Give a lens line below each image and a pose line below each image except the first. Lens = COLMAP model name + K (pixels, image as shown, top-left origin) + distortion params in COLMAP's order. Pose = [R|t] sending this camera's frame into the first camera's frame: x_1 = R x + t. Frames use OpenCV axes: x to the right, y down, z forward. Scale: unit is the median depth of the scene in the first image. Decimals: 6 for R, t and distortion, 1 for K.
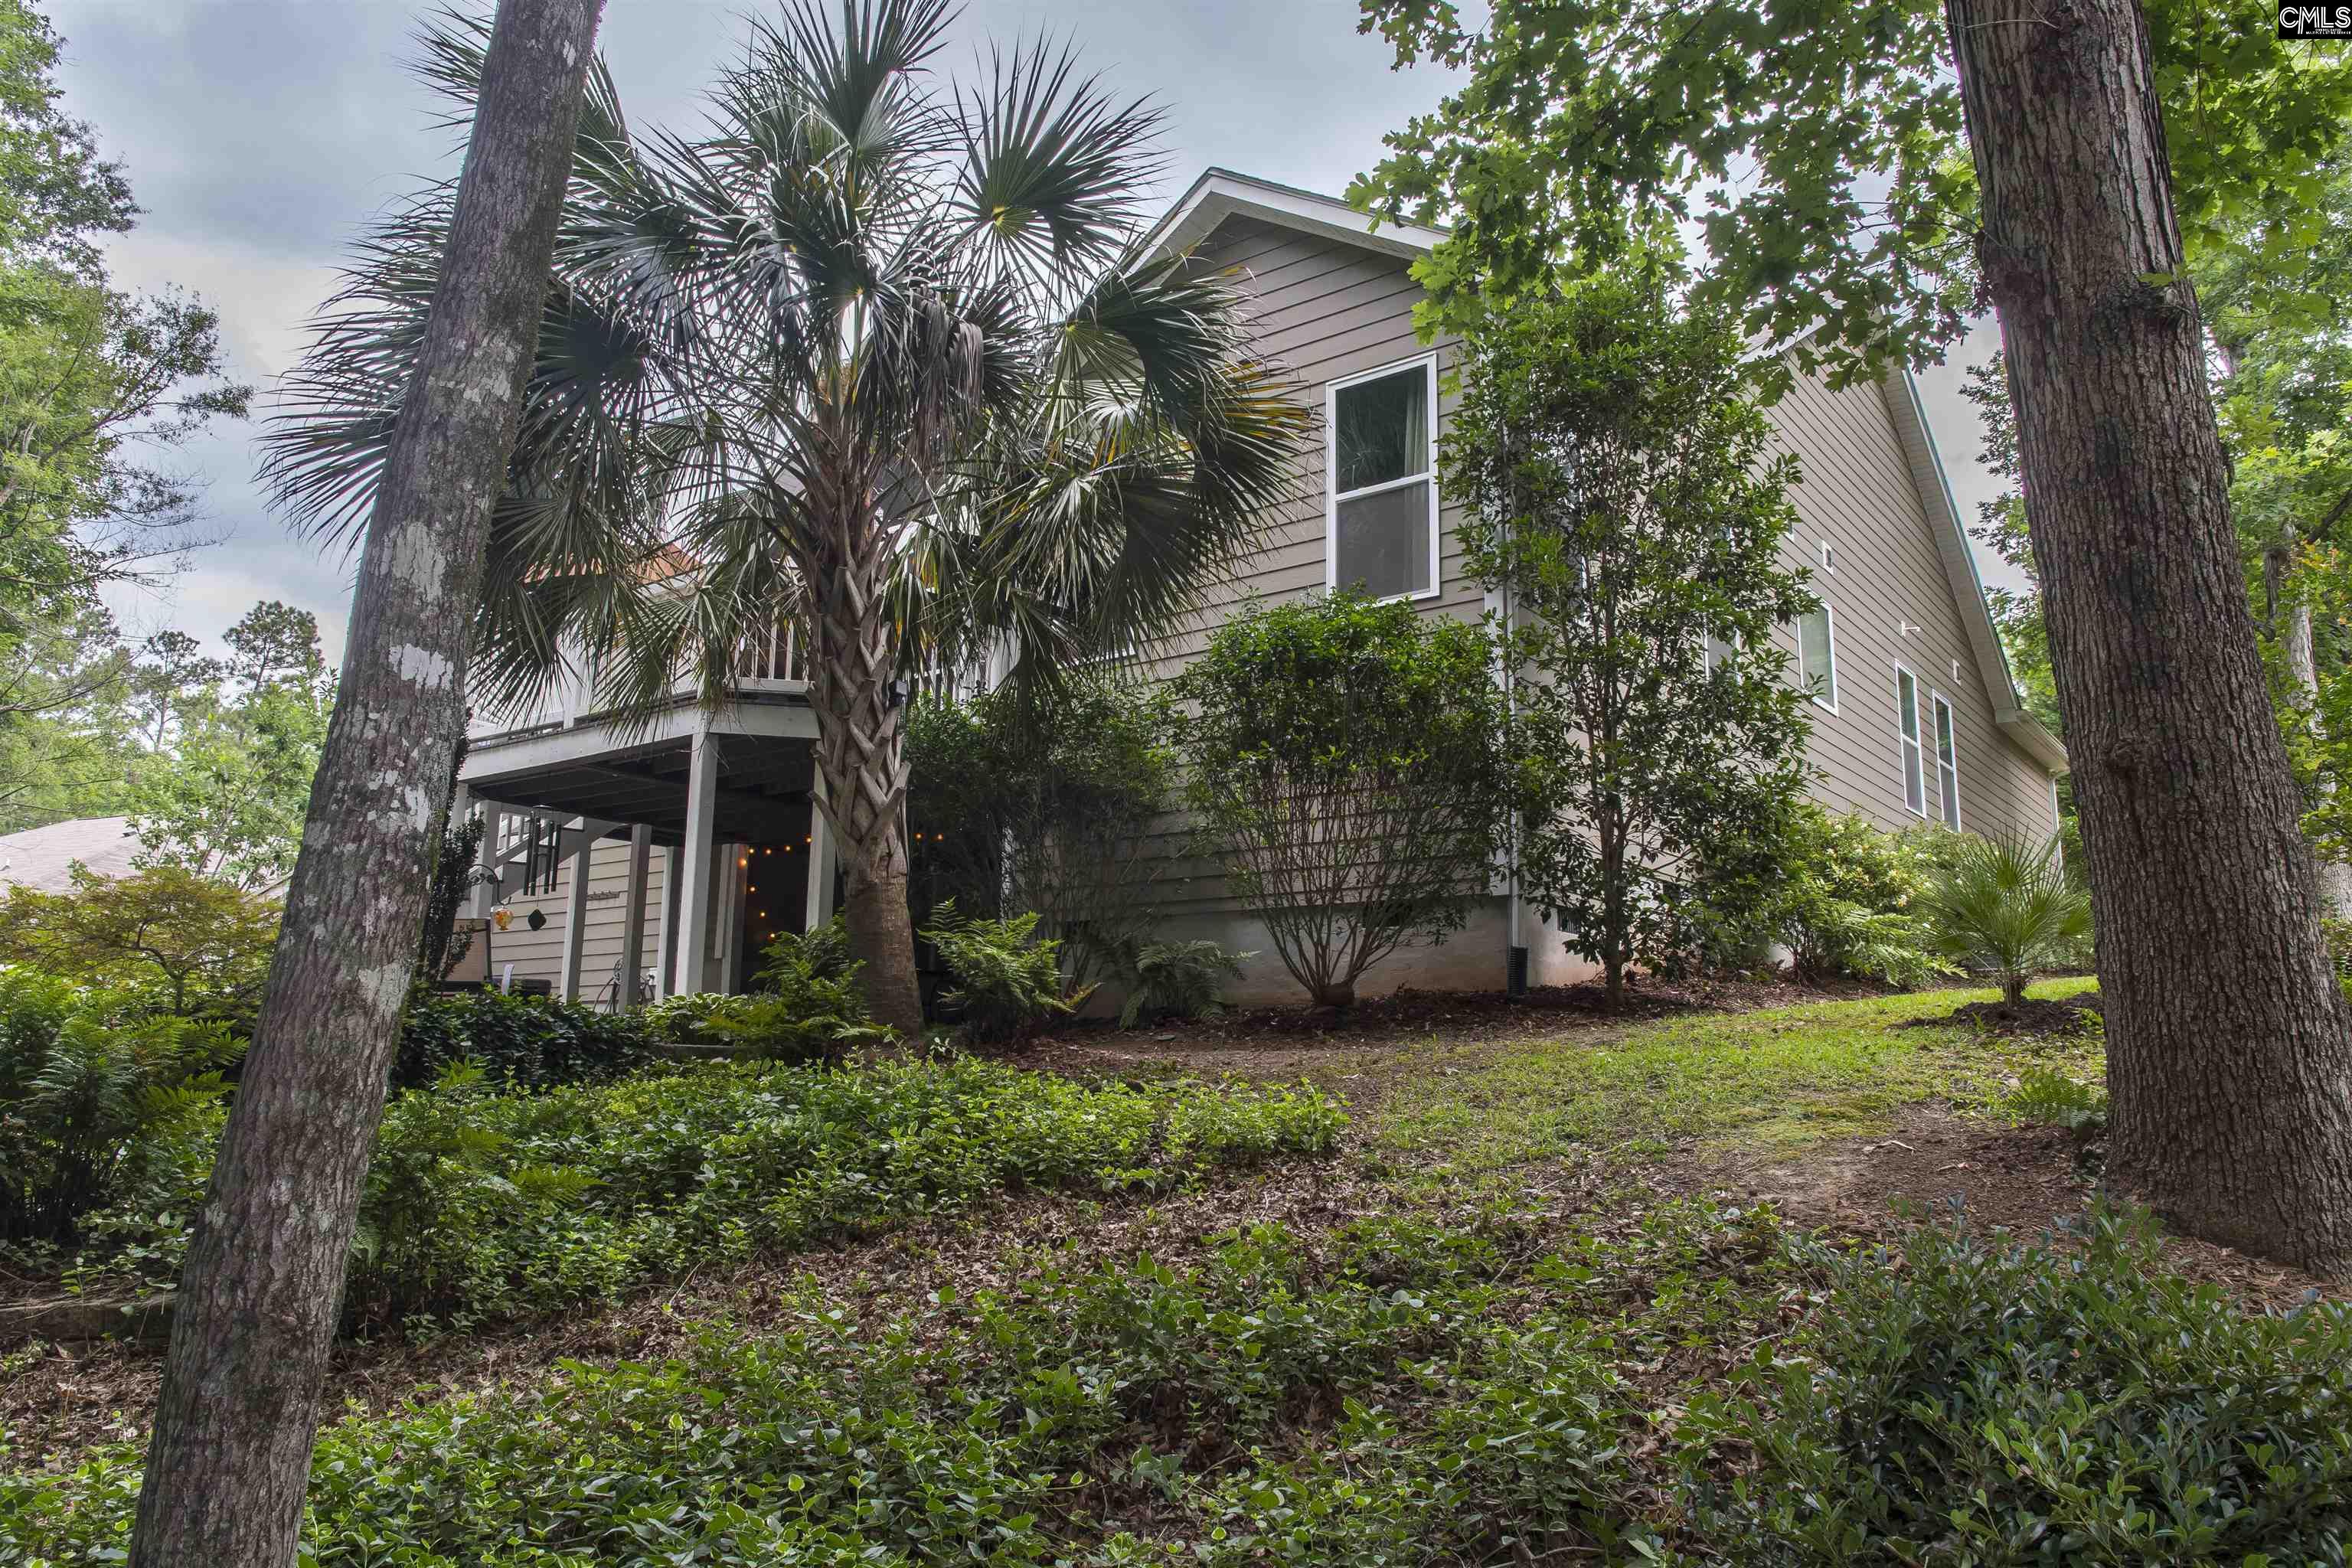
lens RADIAL K [[1606.5, 0, 1174.9], [0, 1606.5, 785.1], [0, 0, 1]] dist [0.020605, -0.000050]
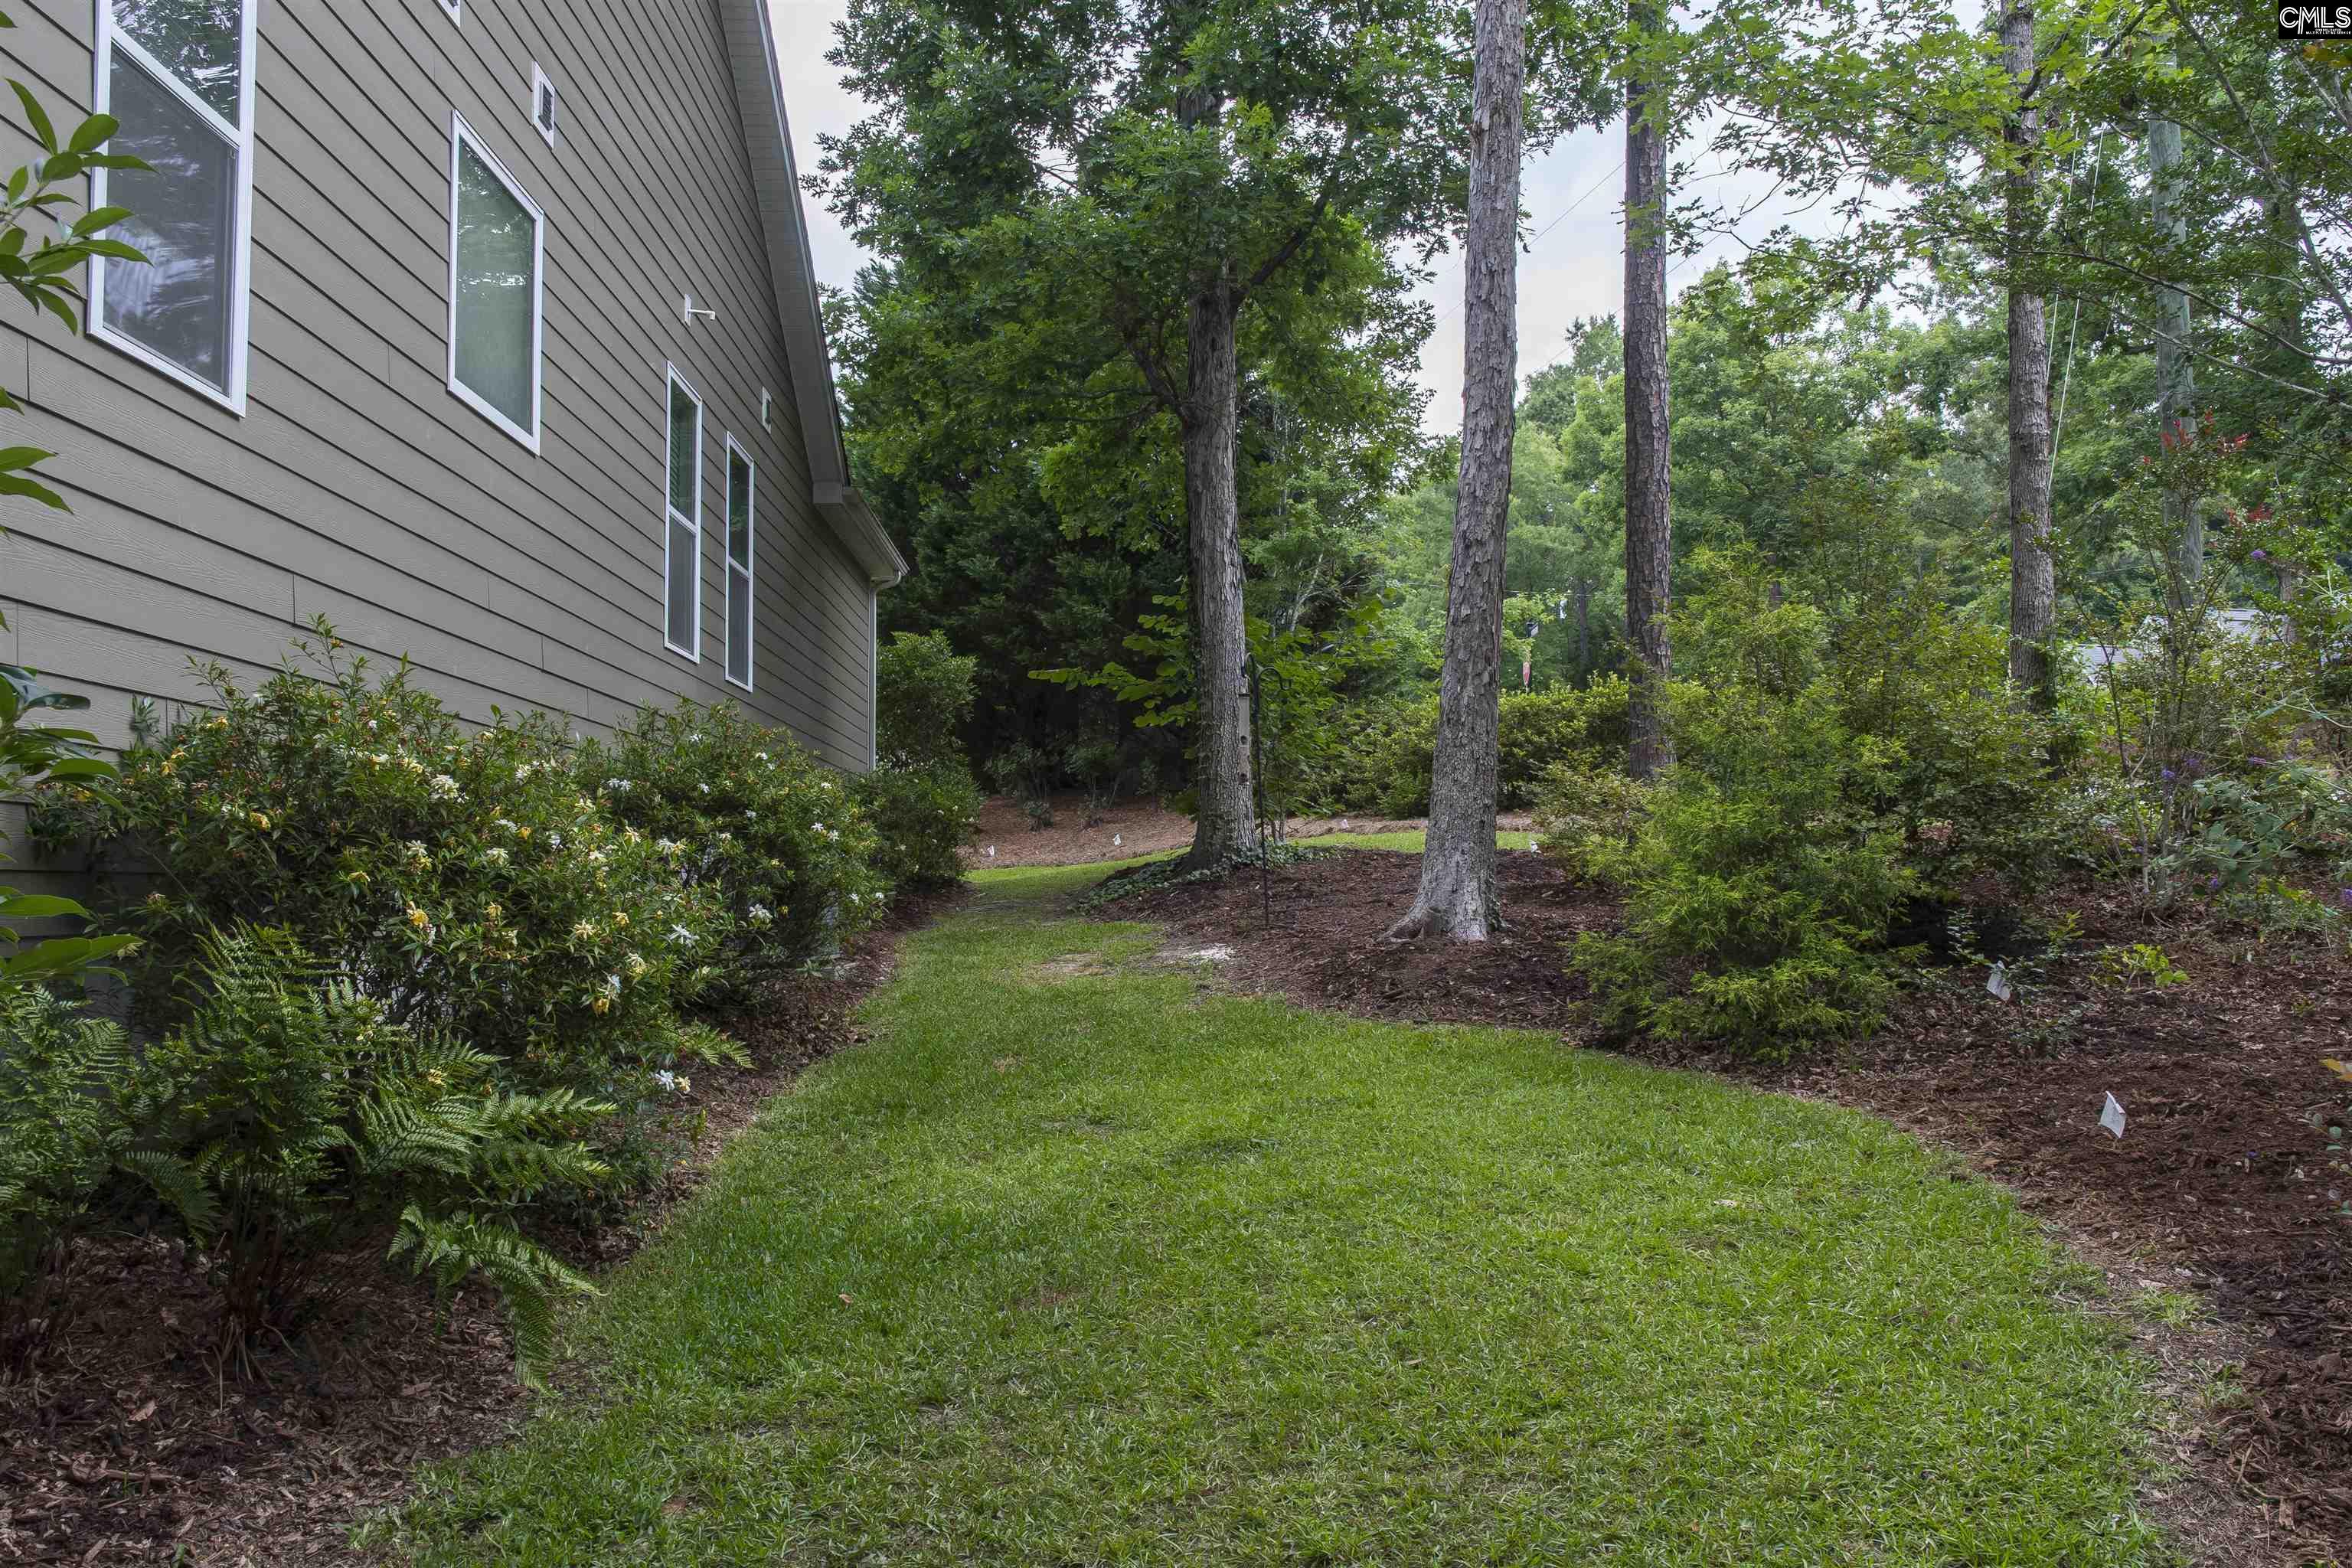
lens RADIAL K [[1890.8, 0, 1175.8], [0, 1890.8, 787.4], [0, 0, 1]] dist [0.003072, -0.000214]
pose [[0.774577, 0.020402, 0.632151, 0.159287], [-0.104561, 0.989858, 0.096172, -0.014693], [-0.623777, -0.140591, 0.768854, 0.341839]]
